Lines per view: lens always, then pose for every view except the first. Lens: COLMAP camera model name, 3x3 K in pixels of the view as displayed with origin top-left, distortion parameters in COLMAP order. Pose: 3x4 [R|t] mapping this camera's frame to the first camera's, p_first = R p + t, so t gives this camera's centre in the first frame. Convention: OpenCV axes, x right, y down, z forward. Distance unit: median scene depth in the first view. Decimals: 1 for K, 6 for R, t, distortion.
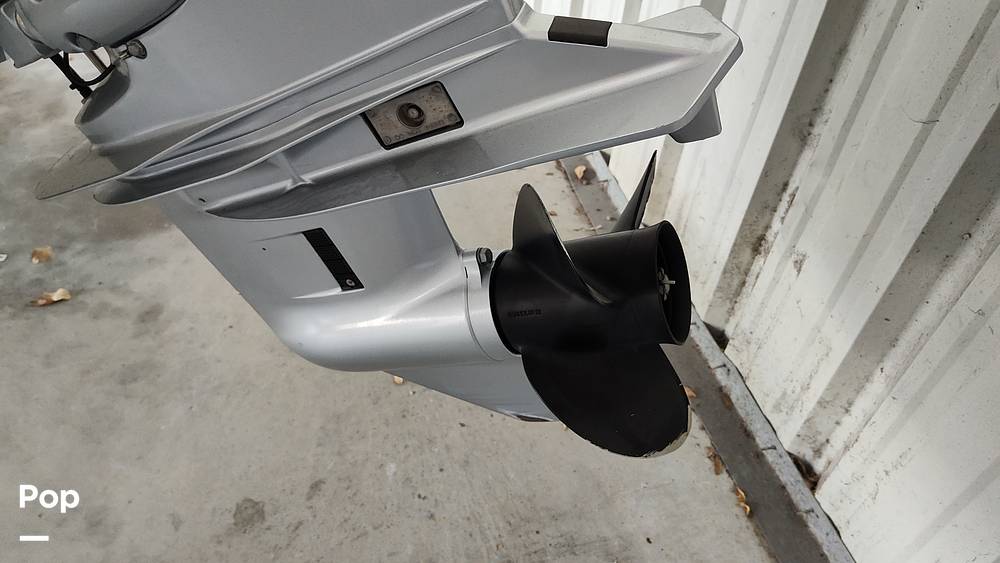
lens RADIAL K [[694.8, 0, 495.8], [0, 694.8, 285.8], [0, 0, 1]] dist [0.048790, -0.066863]
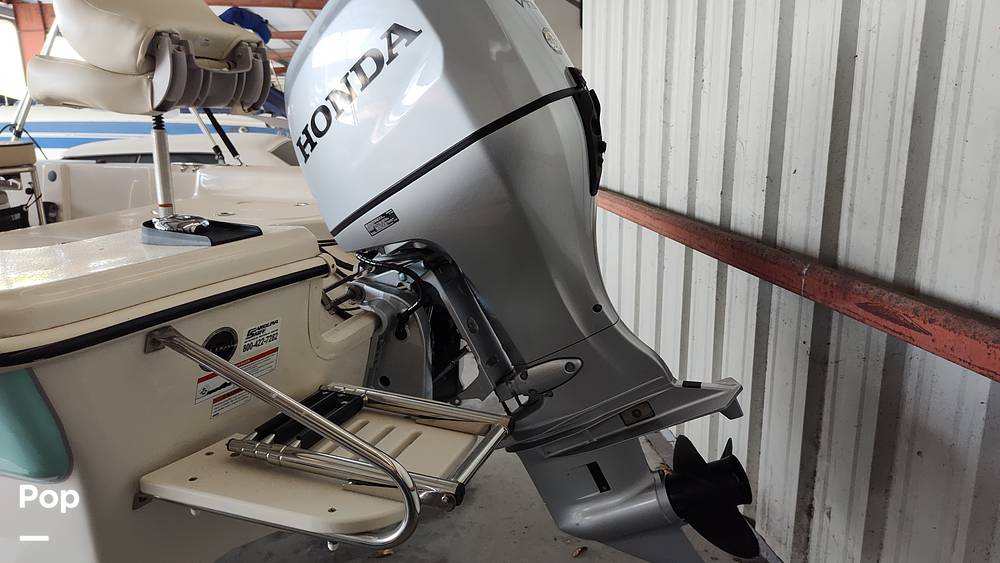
lens RADIAL K [[694.8, 0, 497.2], [0, 694.8, 280.7], [0, 0, 1]] dist [0.048790, -0.066863]
pose [[0.989967, -0.041948, -0.134926, -0.226035], [-0.033967, 0.856263, -0.515422, 0.658182], [0.137153, 0.514834, 0.846247, -1.513815]]
